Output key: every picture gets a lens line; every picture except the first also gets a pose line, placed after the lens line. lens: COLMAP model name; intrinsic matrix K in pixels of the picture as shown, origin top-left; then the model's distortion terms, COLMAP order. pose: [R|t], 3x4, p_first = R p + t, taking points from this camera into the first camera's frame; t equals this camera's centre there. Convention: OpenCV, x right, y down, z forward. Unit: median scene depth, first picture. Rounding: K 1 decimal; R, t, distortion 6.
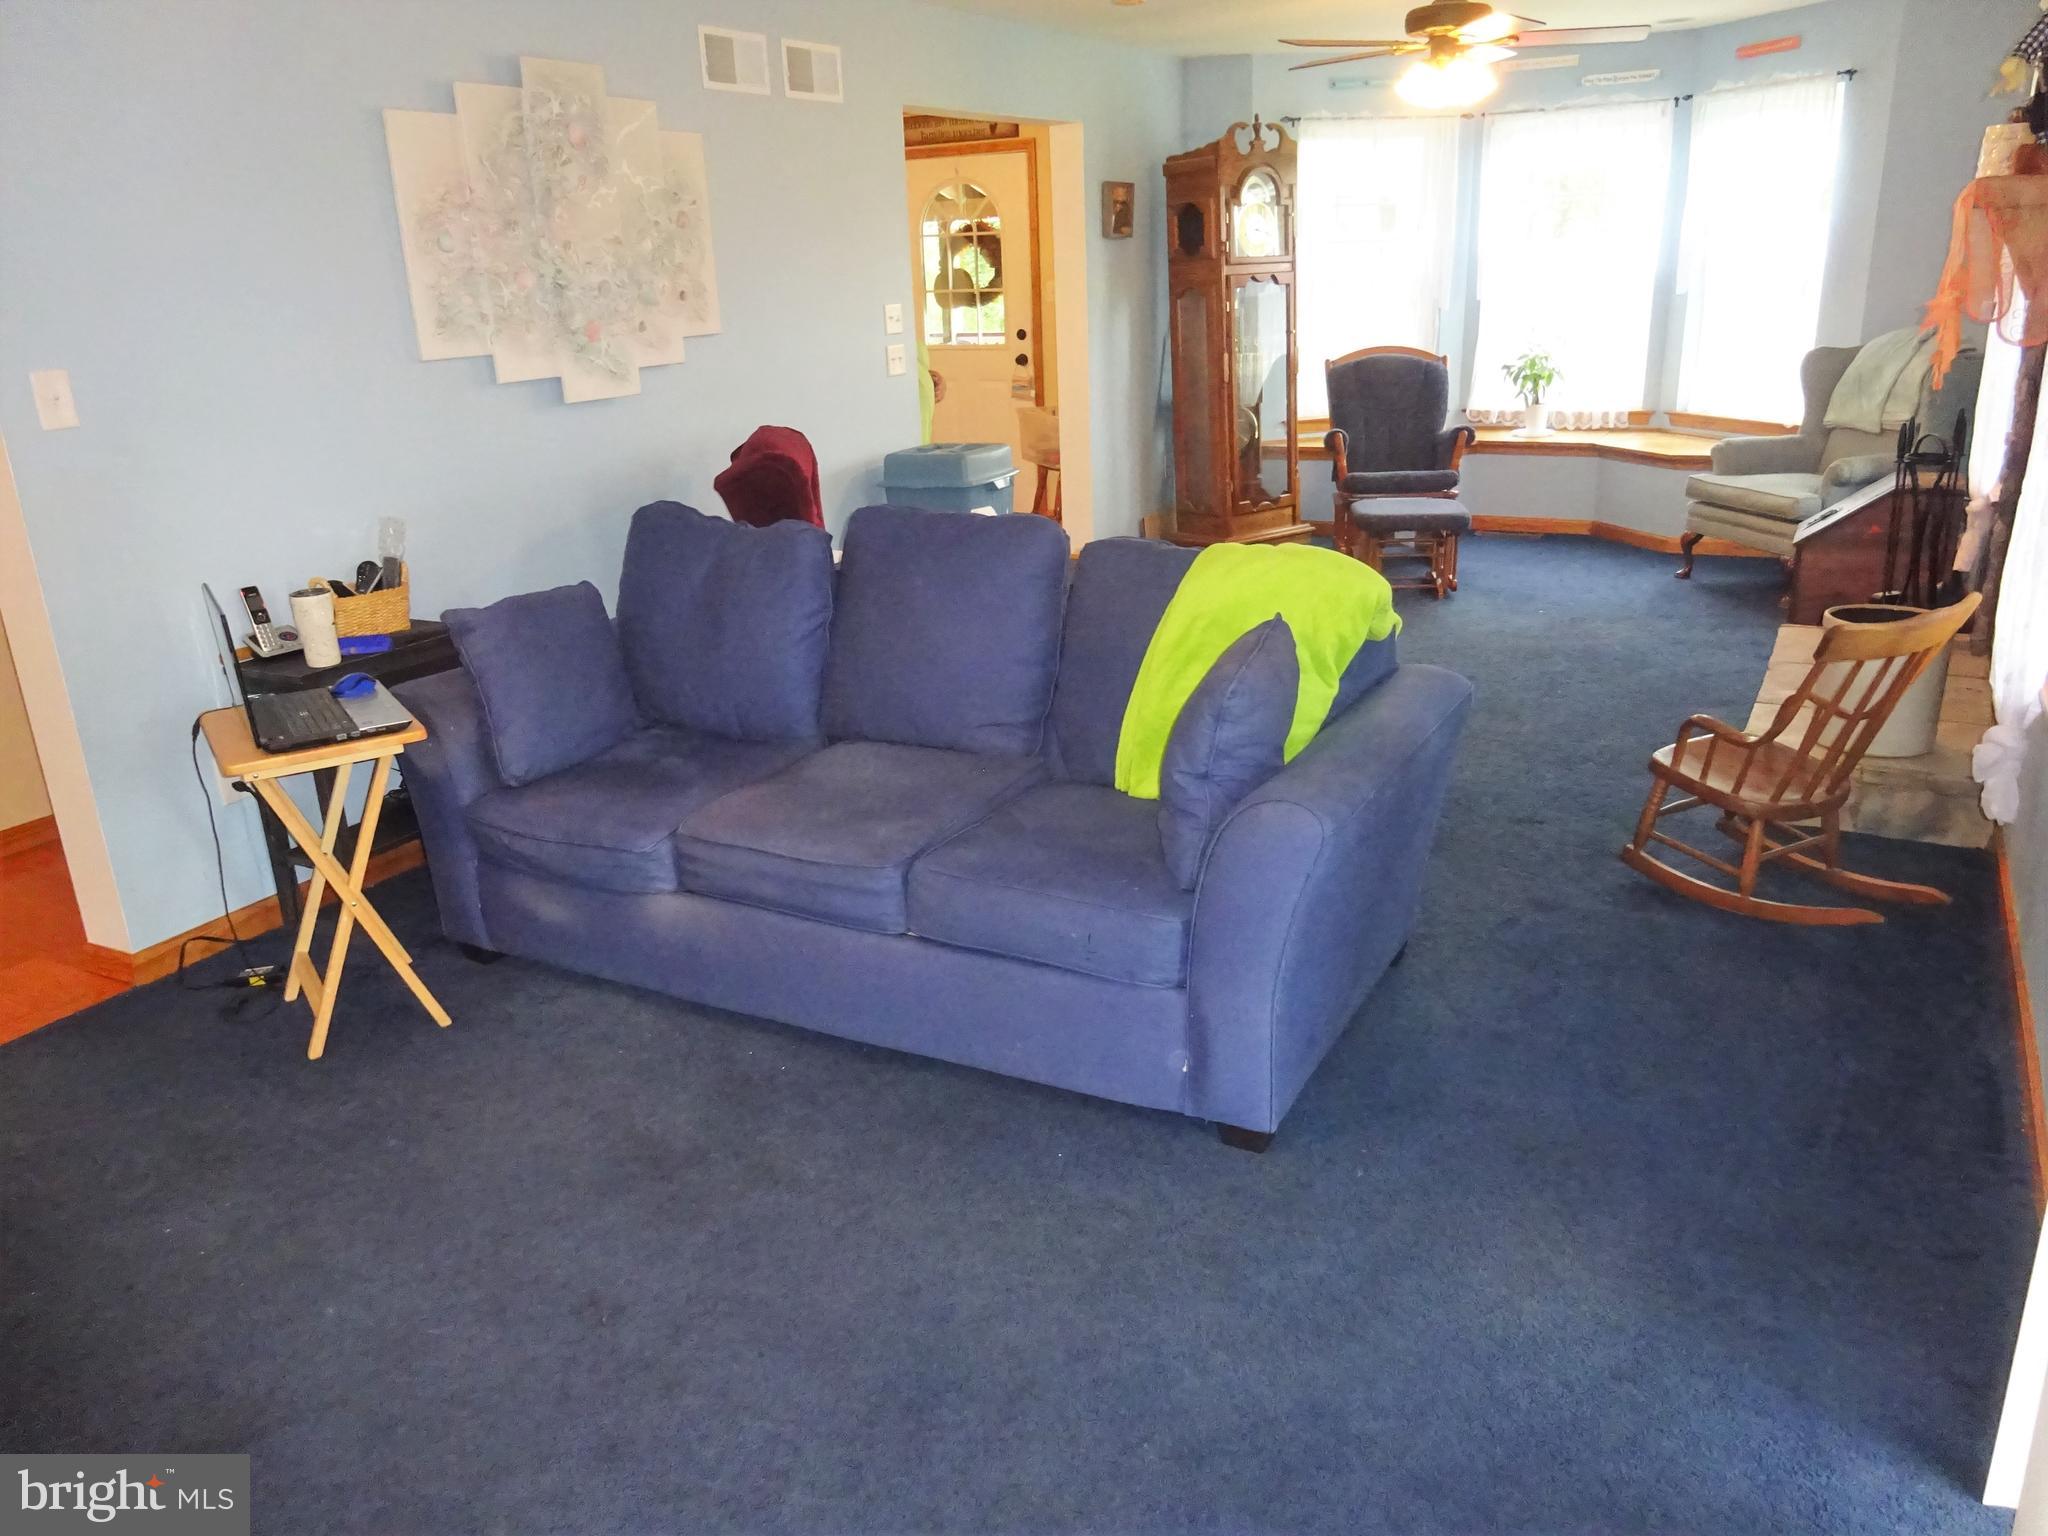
lens RADIAL K [[1521.6, 0, 1025.7], [0, 1521.6, 765.9], [0, 0, 1]] dist [0.007838, 0.006891]
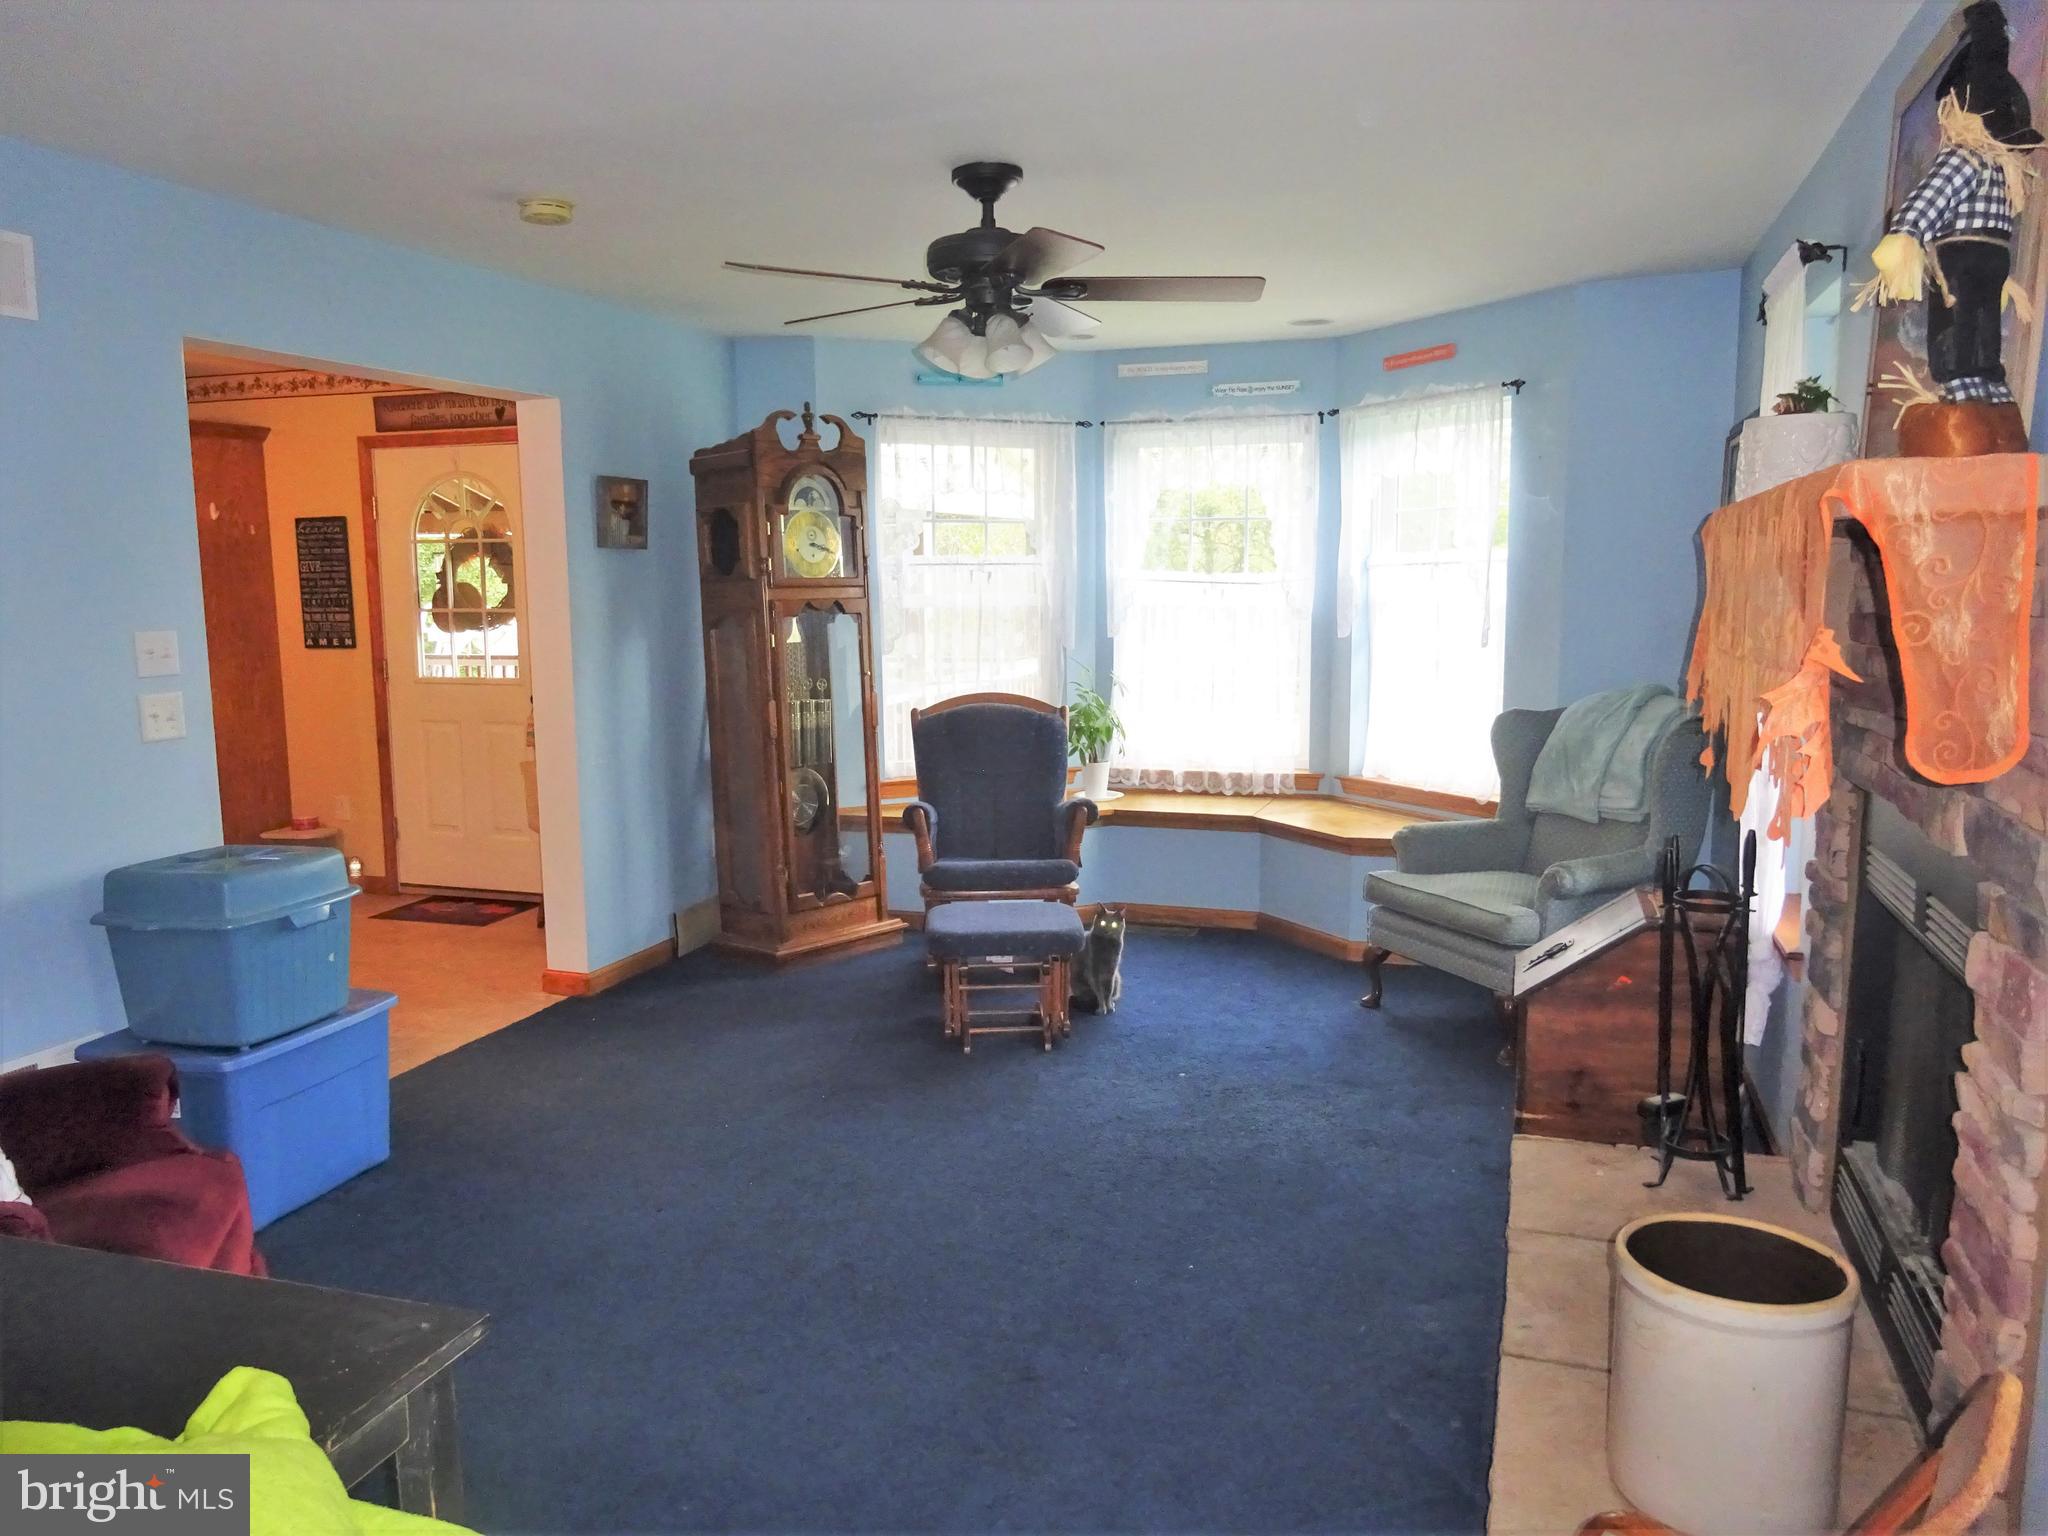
lens RADIAL K [[1521.6, 0, 1025.7], [0, 1521.6, 765.9], [0, 0, 1]] dist [0.007838, 0.006891]
pose [[0.984205, 0.007276, 0.176882, 0.121120], [0.028235, 0.979913, -0.197415, -0.088146], [-0.174766, 0.199292, 0.964230, 0.263371]]
